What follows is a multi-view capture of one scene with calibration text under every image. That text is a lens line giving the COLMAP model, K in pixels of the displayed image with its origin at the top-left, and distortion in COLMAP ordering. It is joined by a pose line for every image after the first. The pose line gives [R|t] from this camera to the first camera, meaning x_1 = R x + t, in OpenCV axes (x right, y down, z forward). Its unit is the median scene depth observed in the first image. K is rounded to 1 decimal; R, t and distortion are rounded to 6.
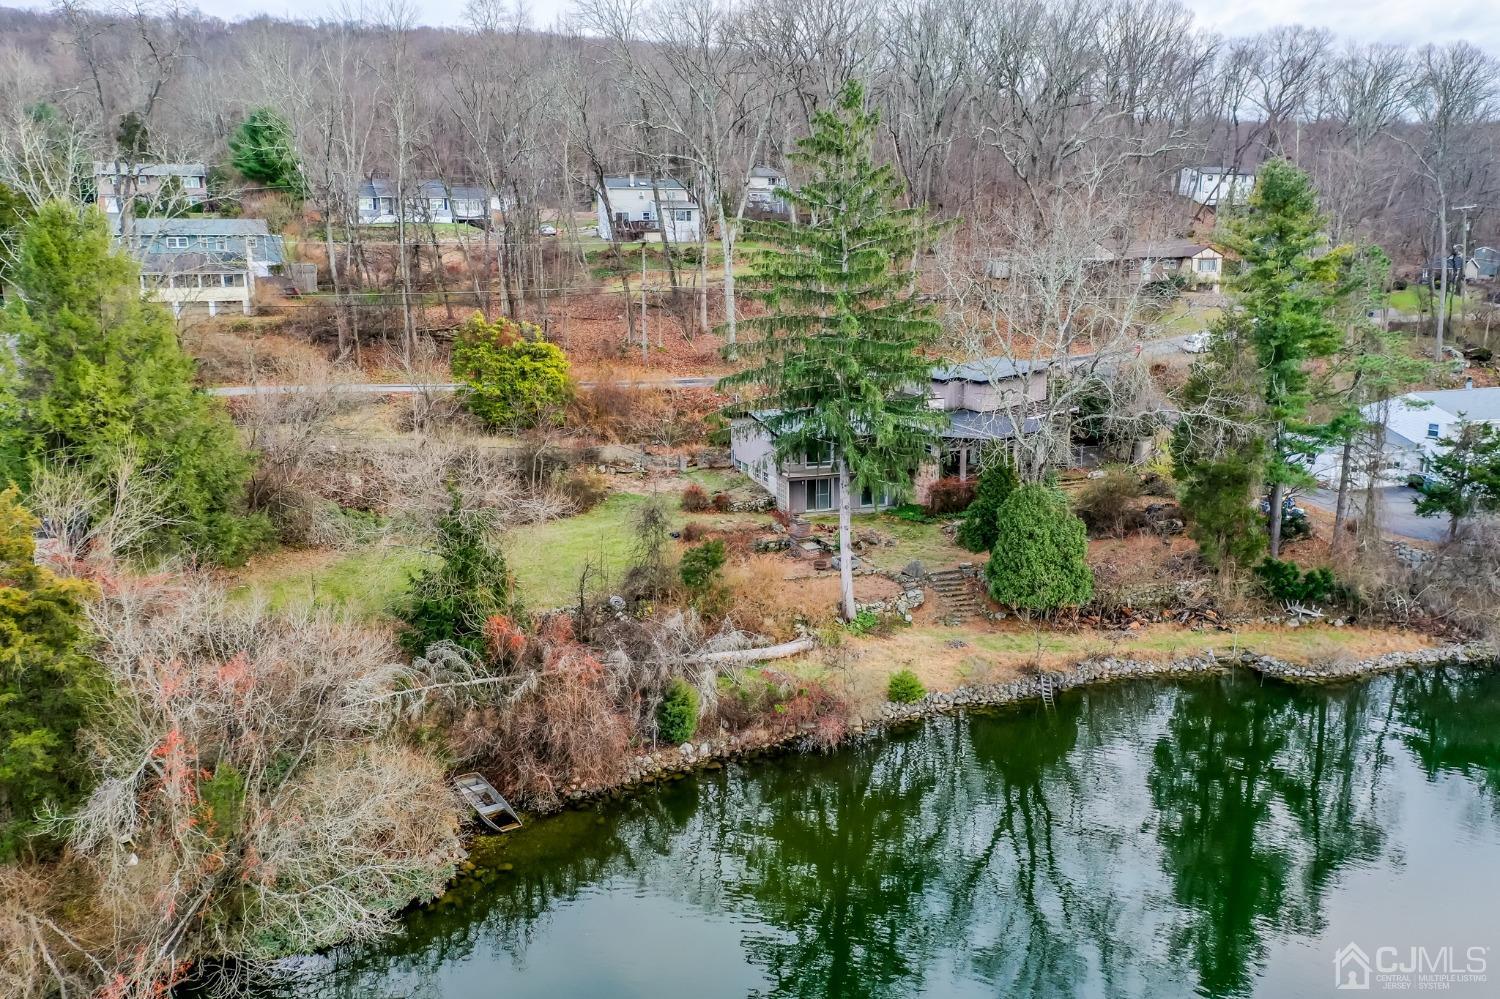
lens RADIAL K [[1182.5, 0, 750.0], [0, 1182.5, 499.5], [0, 0, 1]] dist [0.000124, 0.001704]
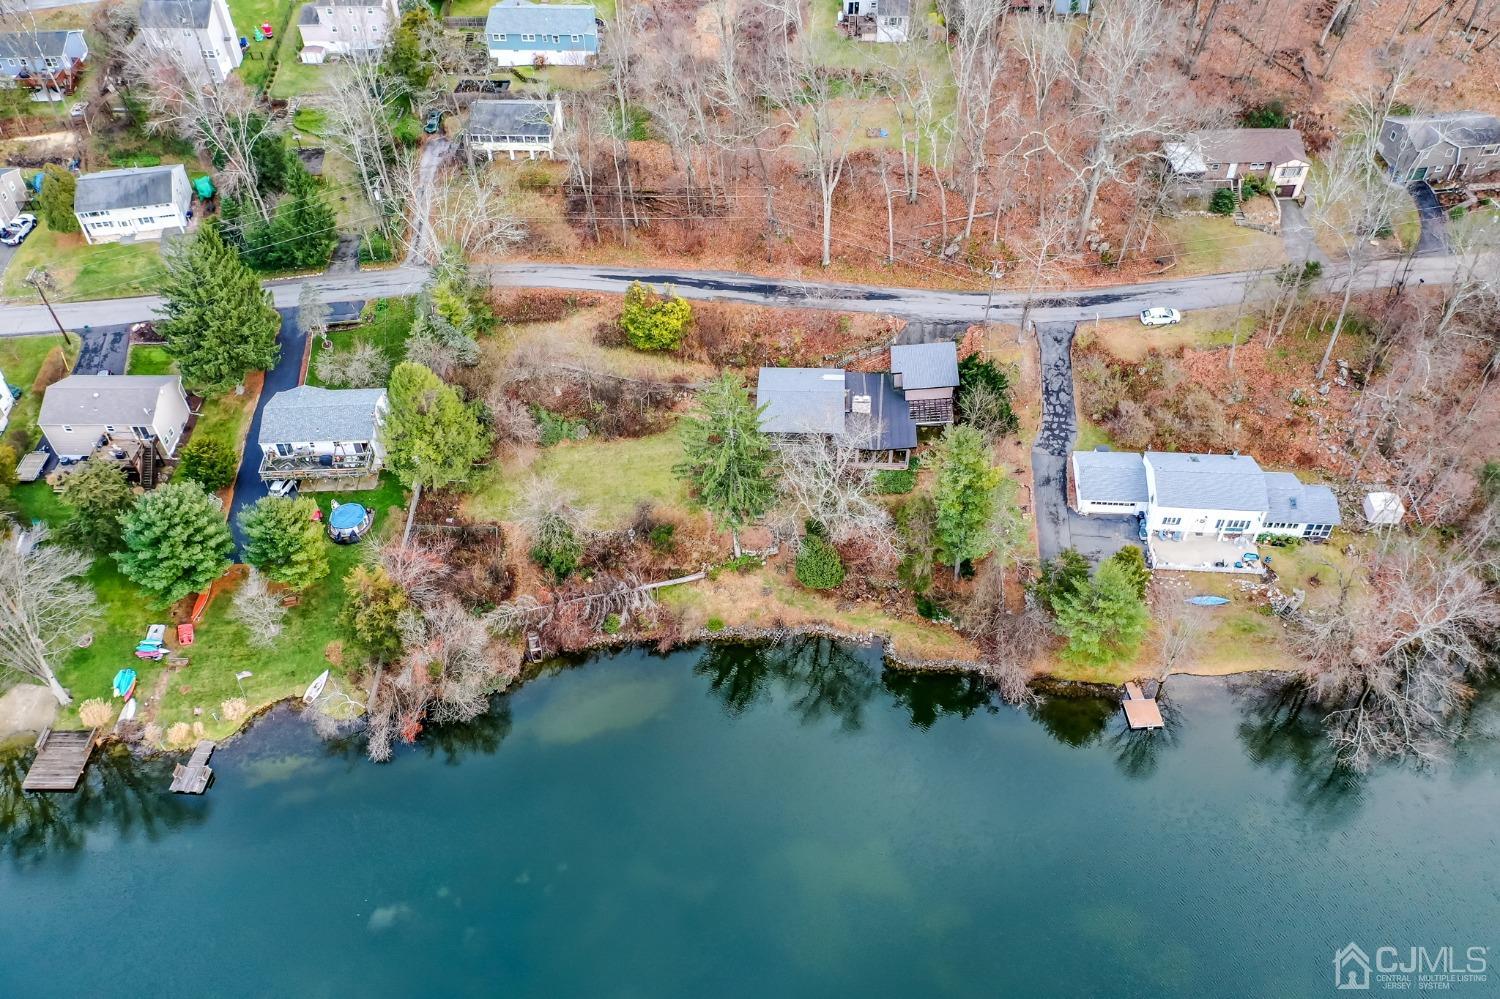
lens RADIAL K [[1182.5, 0, 750.0], [0, 1182.5, 499.5], [0, 0, 1]] dist [0.000124, 0.001704]
pose [[0.913903, 0.278832, -0.295016, 0.739657], [-0.067273, 0.820744, 0.567321, -1.254267], [0.400320, -0.498630, 0.768838, -0.614099]]
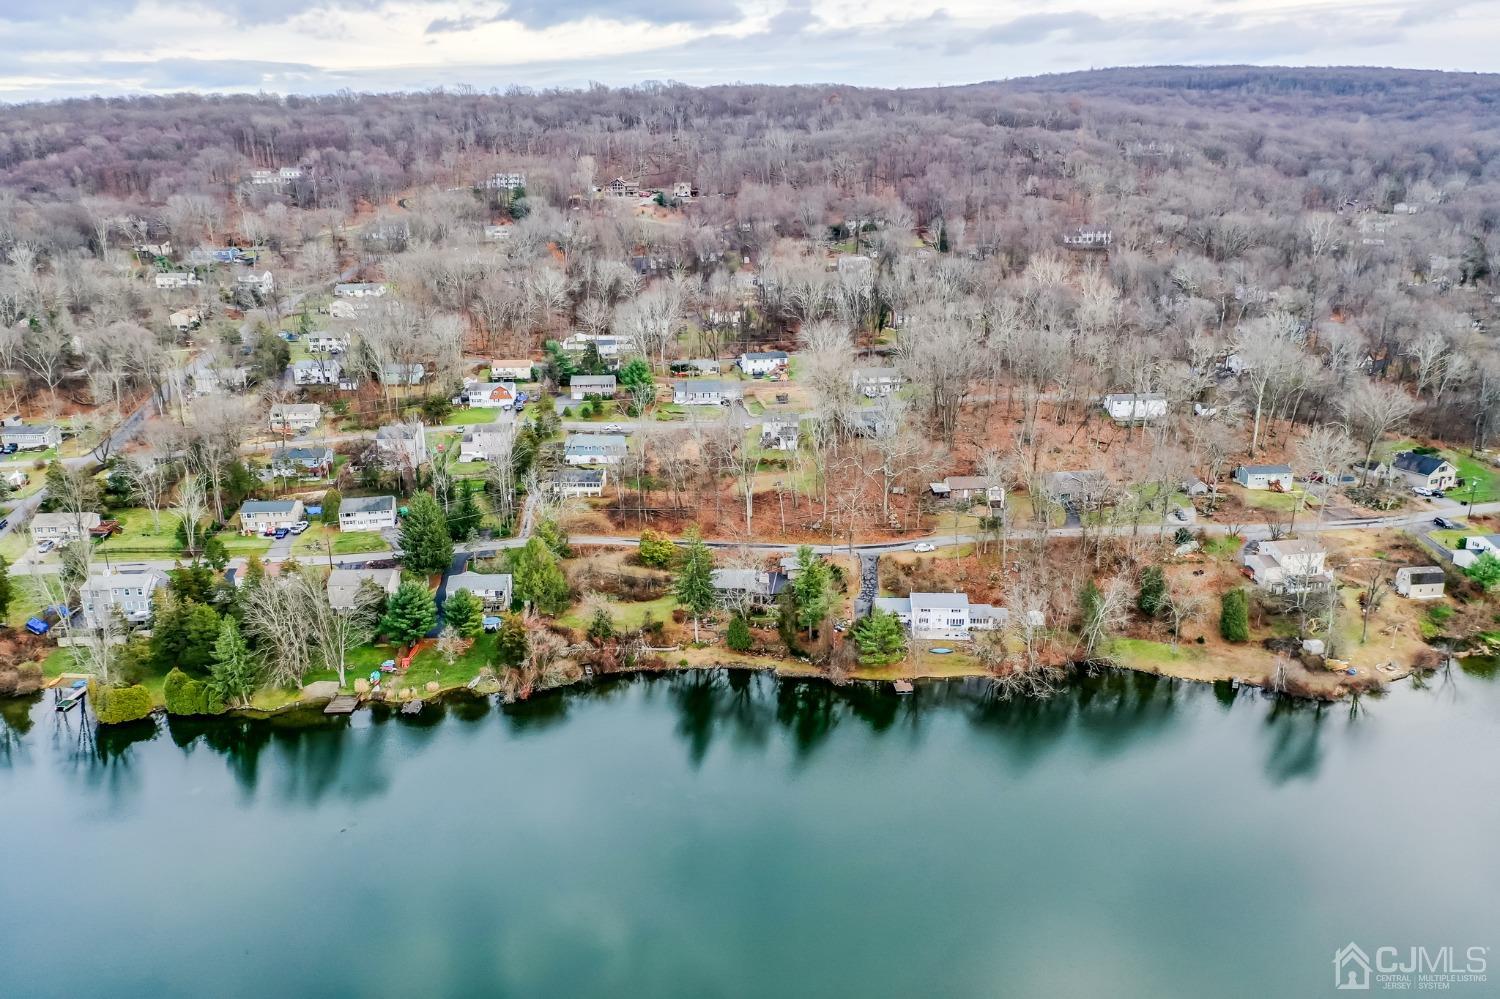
lens RADIAL K [[1182.5, 0, 750.0], [0, 1182.5, 499.5], [0, 0, 1]] dist [0.000124, 0.001704]
pose [[0.920095, 0.106555, -0.376924, 1.786965], [-0.074187, 0.992276, 0.099418, -0.829550], [0.384607, -0.063511, 0.920893, -2.714077]]
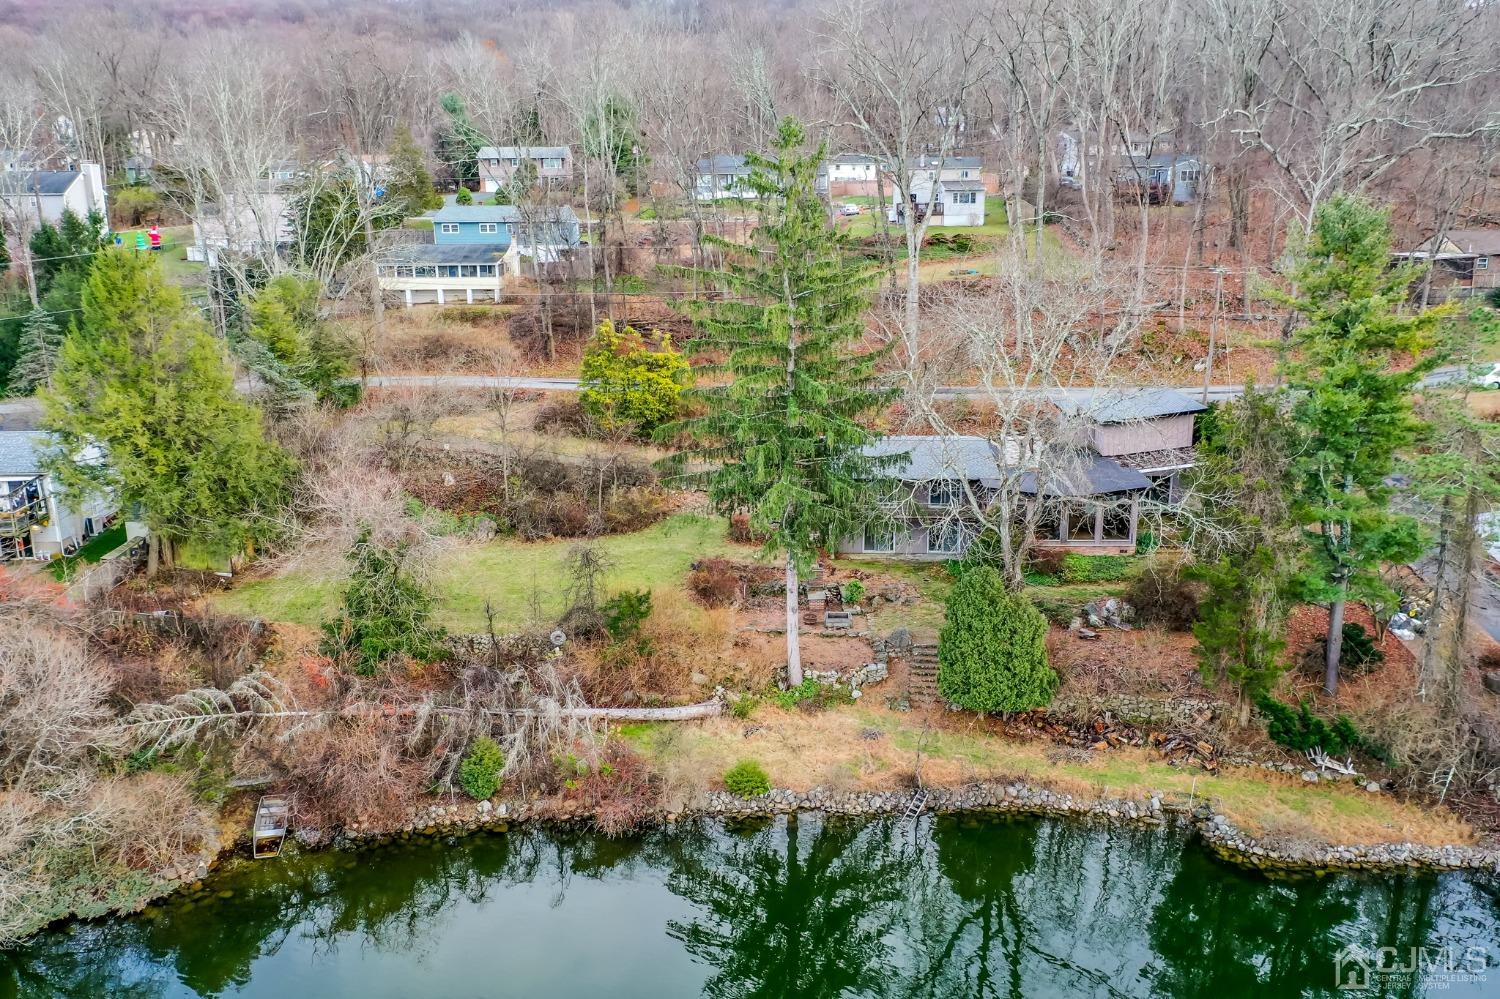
lens RADIAL K [[1187.7, 0, 750.0], [0, 1187.7, 499.5], [0, 0, 1]] dist [-0.007526, -0.002197]
pose [[0.917024, 0.094484, -0.387480, 0.421072], [-0.076912, 0.995192, 0.060646, -0.105148], [0.391347, -0.025812, 0.919881, 0.125701]]
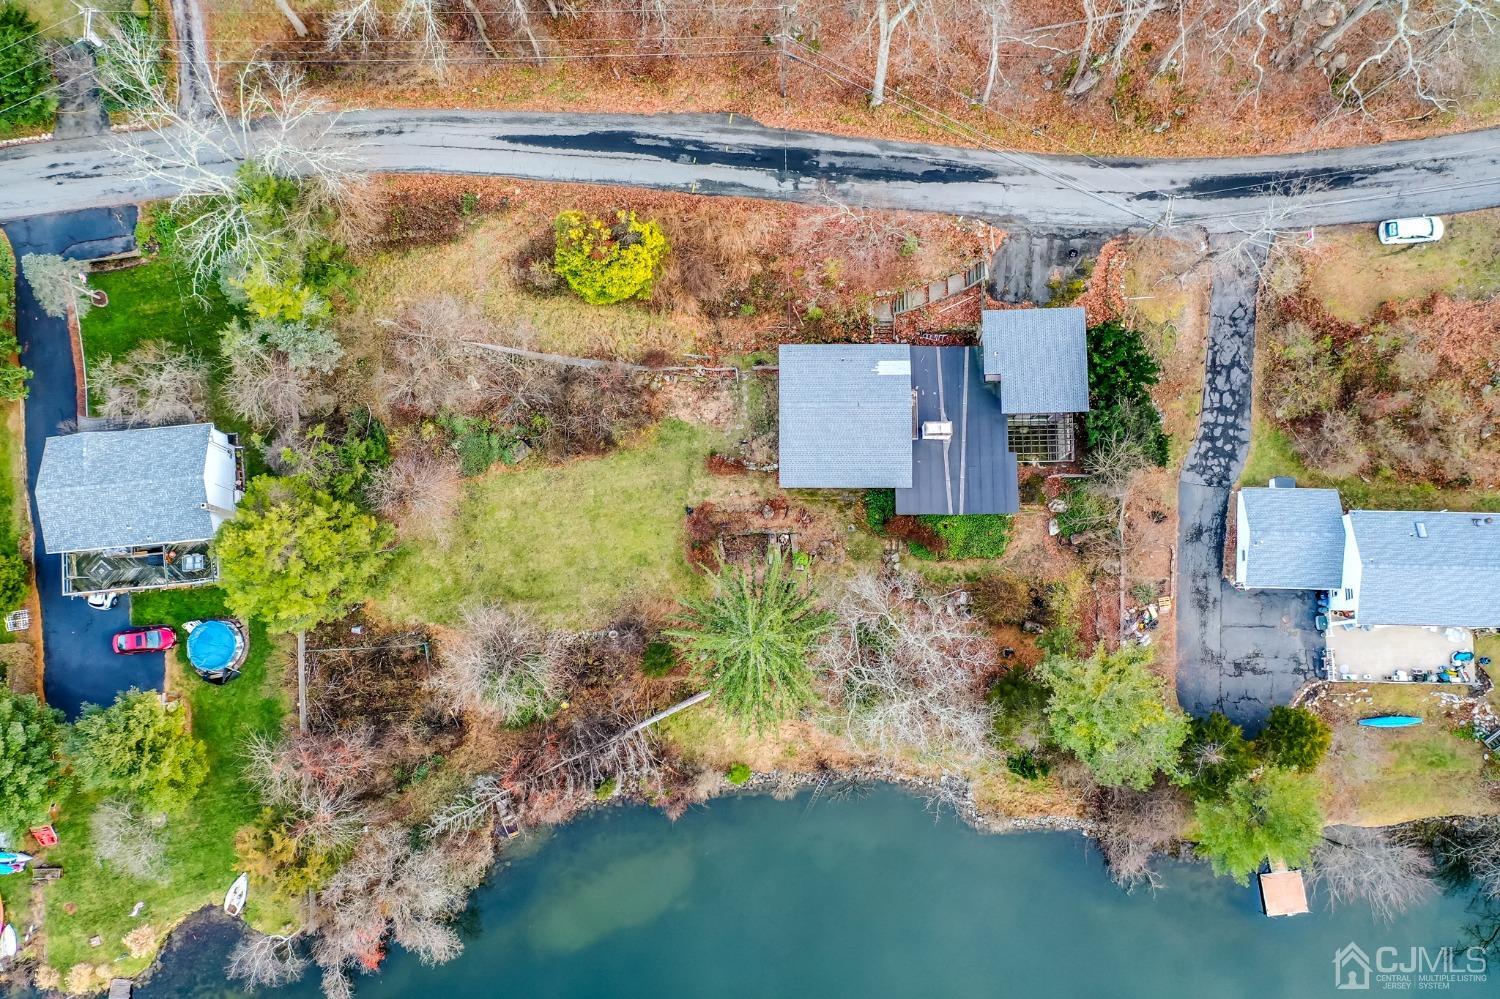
lens RADIAL K [[1182.5, 0, 750.0], [0, 1182.5, 499.5], [0, 0, 1]] dist [0.000124, 0.001704]
pose [[0.933525, 0.351487, -0.070620, 0.113569], [-0.059599, 0.346391, 0.936195, -1.505385], [0.353523, -0.869753, 0.344313, 0.659332]]
